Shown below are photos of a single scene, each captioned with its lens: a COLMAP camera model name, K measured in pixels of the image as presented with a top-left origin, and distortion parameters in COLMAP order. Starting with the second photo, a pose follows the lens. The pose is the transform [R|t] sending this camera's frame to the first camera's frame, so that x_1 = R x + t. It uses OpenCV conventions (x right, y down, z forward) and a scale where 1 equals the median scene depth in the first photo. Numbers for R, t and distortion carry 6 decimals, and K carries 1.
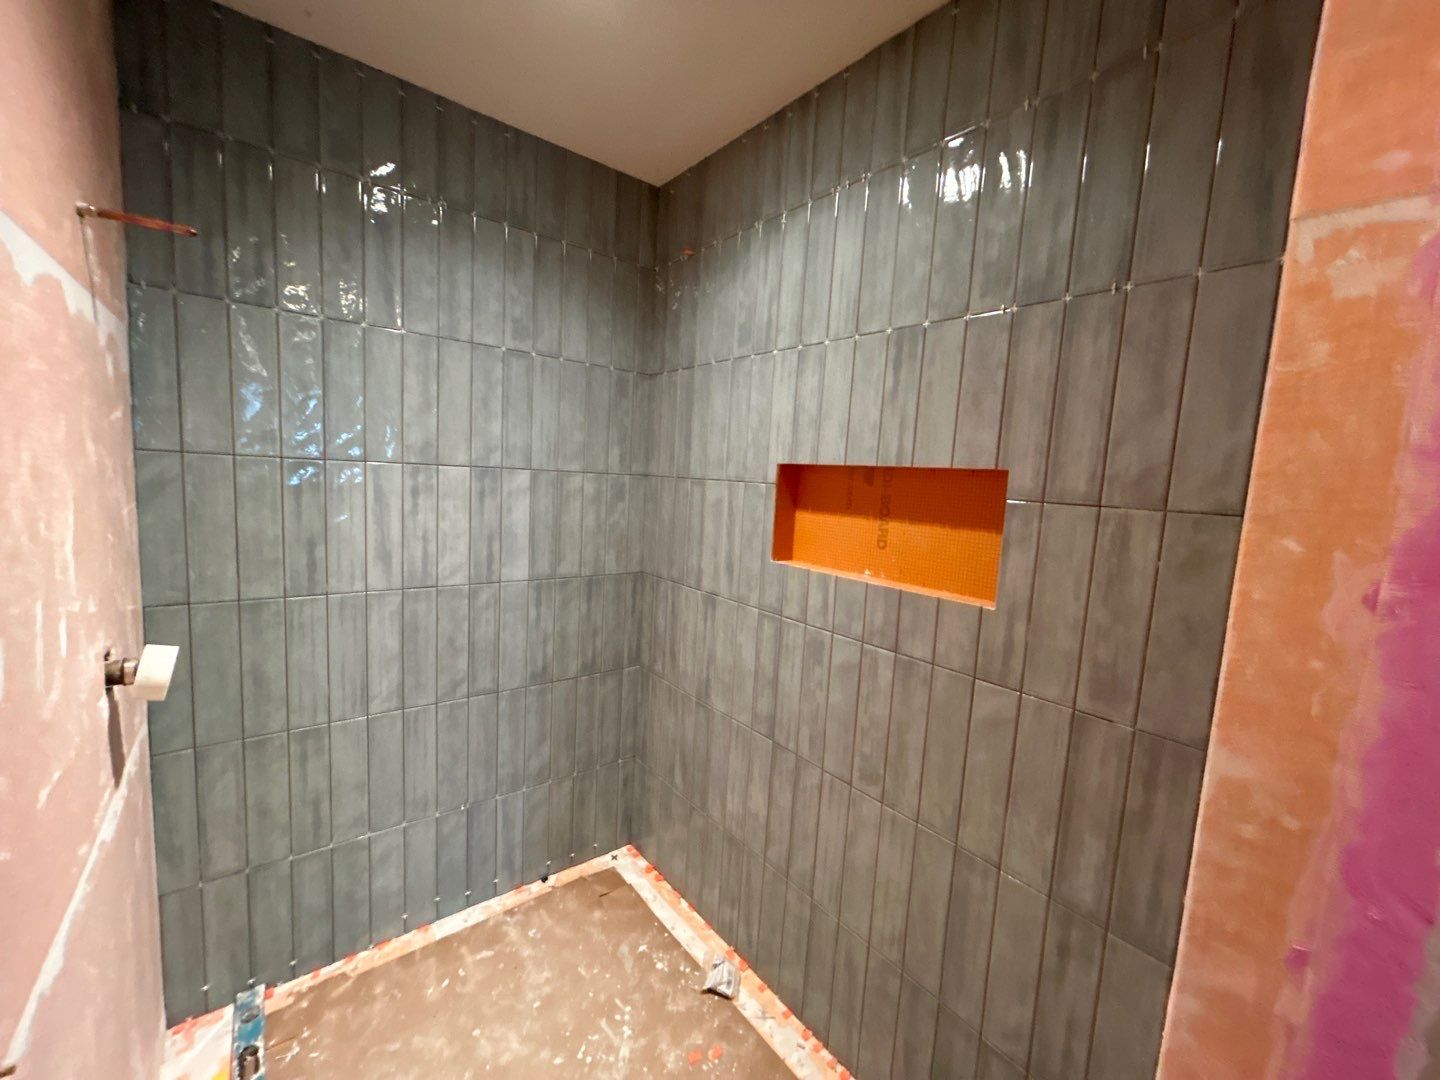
lens RADIAL K [[575.8, 0, 717.2], [0, 575.8, 545.2], [0, 0, 1]] dist [-0.000625, 0.001137]
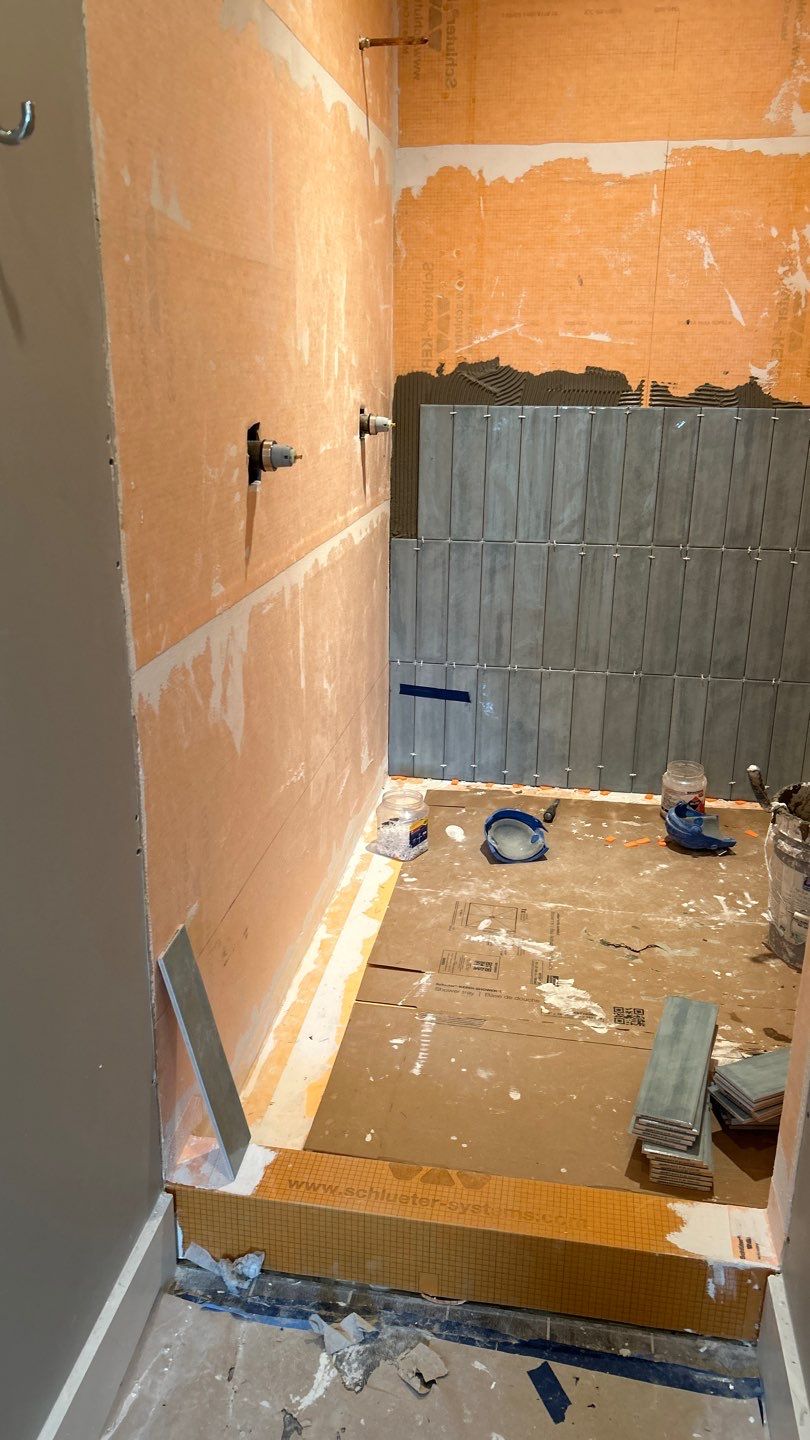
lens RADIAL K [[1059.0, 0, 395.7], [0, 1059.0, 718.4], [0, 0, 1]] dist [0.033572, -0.047916]
pose [[0.671161, 0.184232, -0.718054, 0.516635], [-0.052487, 0.978005, 0.201868, 0.226318], [0.739451, -0.097798, 0.666069, -0.375644]]
